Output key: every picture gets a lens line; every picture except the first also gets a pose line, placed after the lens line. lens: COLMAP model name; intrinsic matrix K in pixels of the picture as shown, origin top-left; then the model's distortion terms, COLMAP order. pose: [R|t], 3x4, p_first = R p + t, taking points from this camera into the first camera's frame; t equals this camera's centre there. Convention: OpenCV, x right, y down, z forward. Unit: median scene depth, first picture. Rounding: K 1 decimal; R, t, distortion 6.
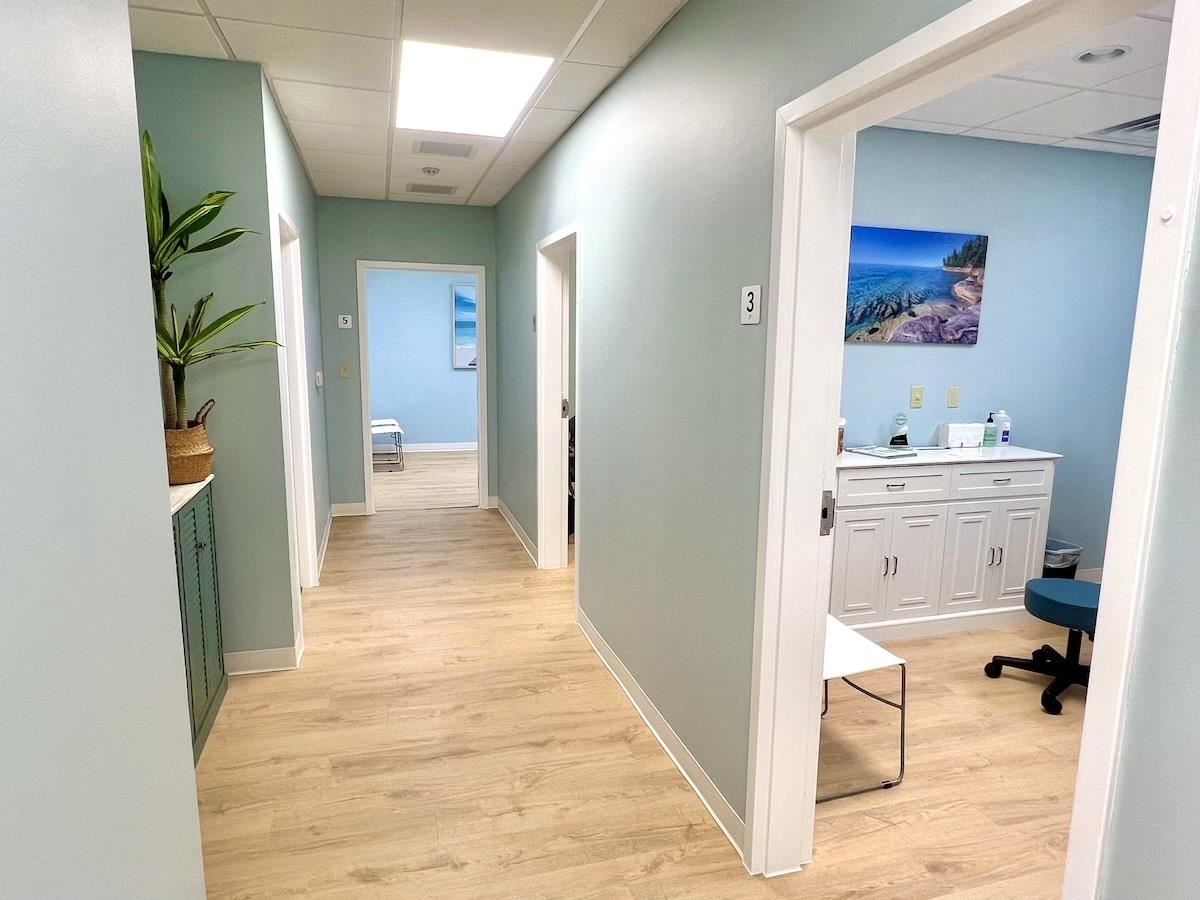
lens RADIAL K [[727.2, 0, 598.4], [0, 727.2, 446.5], [0, 0, 1]] dist [-0.001354, -0.001302]
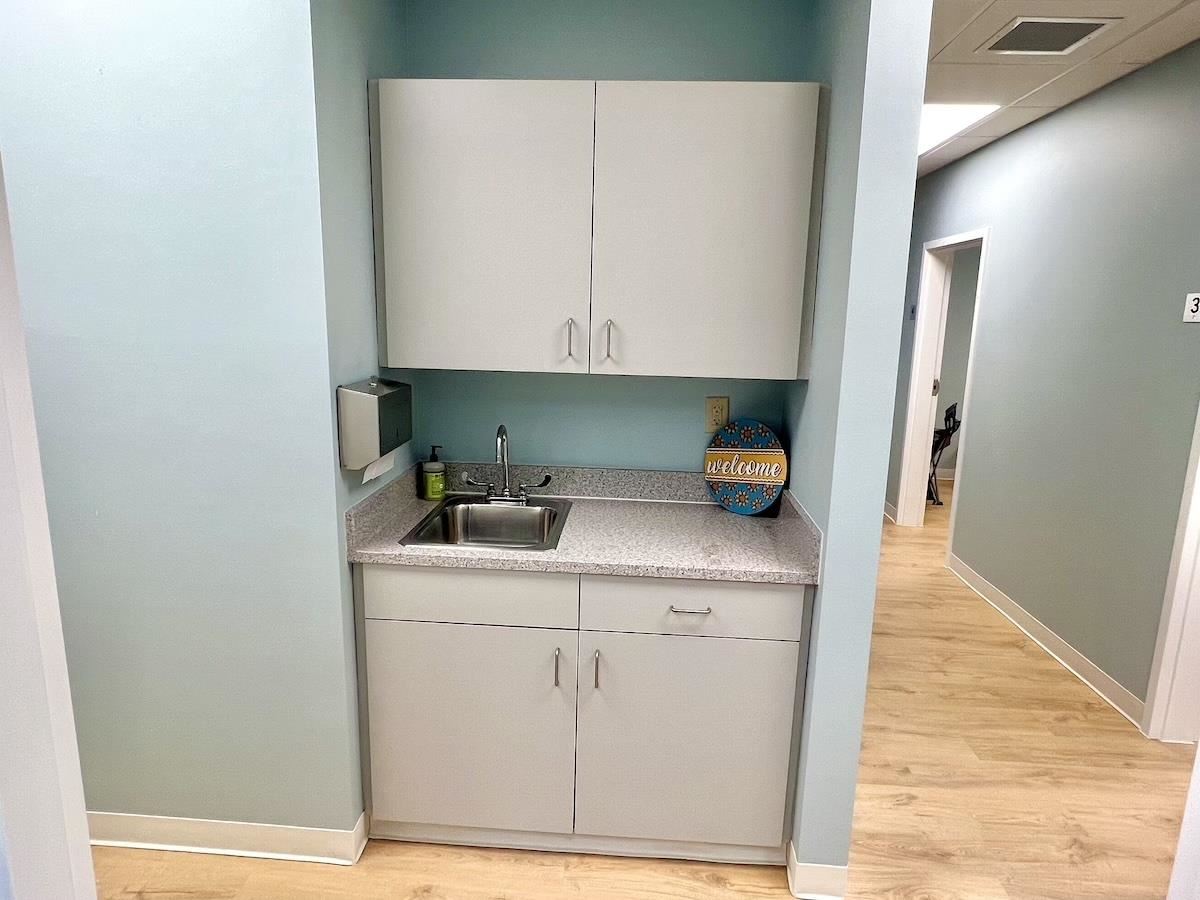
lens RADIAL K [[727.2, 0, 601.0], [0, 727.2, 458.9], [0, 0, 1]] dist [-0.001354, -0.001302]
pose [[0.936531, 0.078193, -0.341754, -0.250396], [-0.063484, 0.996519, 0.054034, 0.056512], [0.344790, -0.028908, 0.938235, -0.461093]]
